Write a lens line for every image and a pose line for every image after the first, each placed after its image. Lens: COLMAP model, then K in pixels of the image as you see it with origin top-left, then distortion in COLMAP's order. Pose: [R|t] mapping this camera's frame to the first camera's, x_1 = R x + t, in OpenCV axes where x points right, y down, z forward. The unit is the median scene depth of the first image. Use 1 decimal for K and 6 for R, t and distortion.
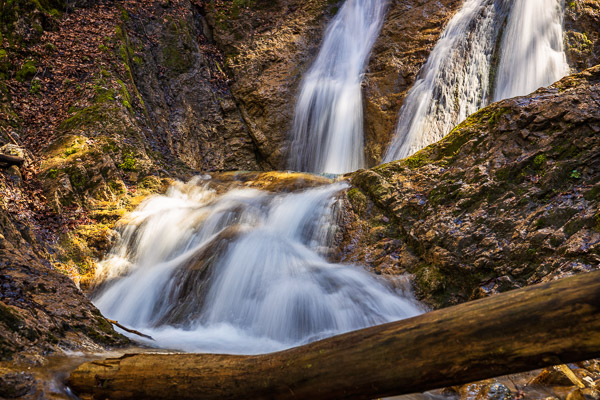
lens RADIAL K [[778.9, 0, 304.6], [0, 778.9, 202.3], [0, 0, 1]] dist [0.010744, 0.000000]
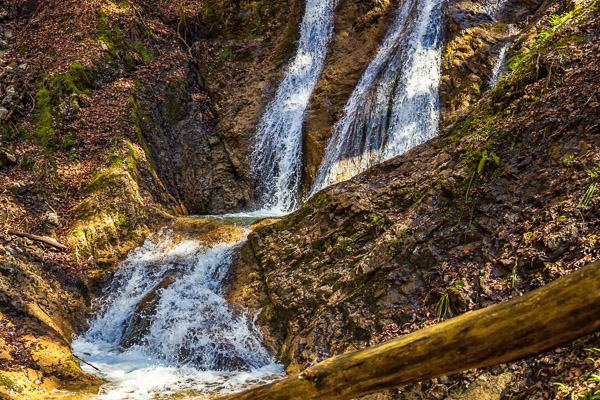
lens RADIAL K [[628.4, 0, 302.0], [0, 628.4, 198.3], [0, 0, 1]] dist [0.001291, 0.000000]
pose [[0.995182, -0.062257, -0.075744, 0.230971], [0.069105, 0.993411, 0.091425, -0.181184], [0.069553, -0.096219, 0.992927, -0.238770]]
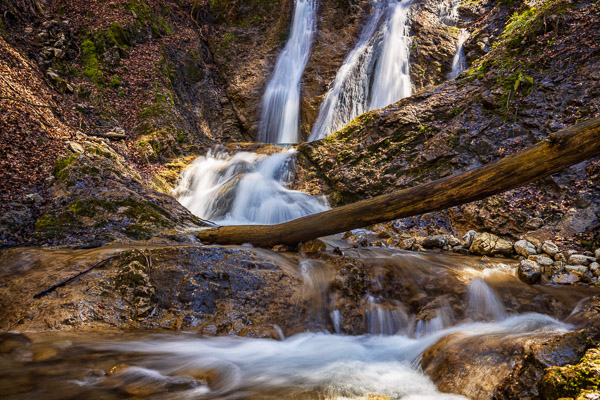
lens RADIAL K [[489.3, 0, 296.4], [0, 489.3, 197.3], [0, 0, 1]] dist [-0.006285, 0.011082]
pose [[0.996852, -0.003387, 0.079210, -0.037004], [-0.004259, 0.995357, 0.096162, -0.020800], [-0.079168, -0.096197, 0.992209, -0.222480]]
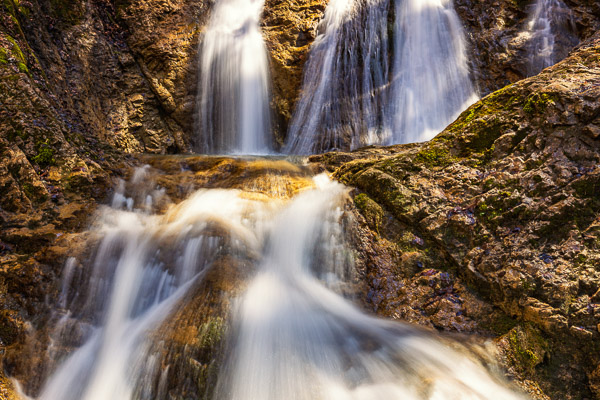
lens RADIAL K [[589.4, 0, 296.0], [0, 589.4, 196.3], [0, 0, 1]] dist [0.007325, 0.000000]
pose [[0.971717, -0.056844, 0.229203, -0.112571], [0.025549, 0.990206, 0.137259, -0.080503], [-0.234760, -0.127521, 0.963652, 0.341637]]
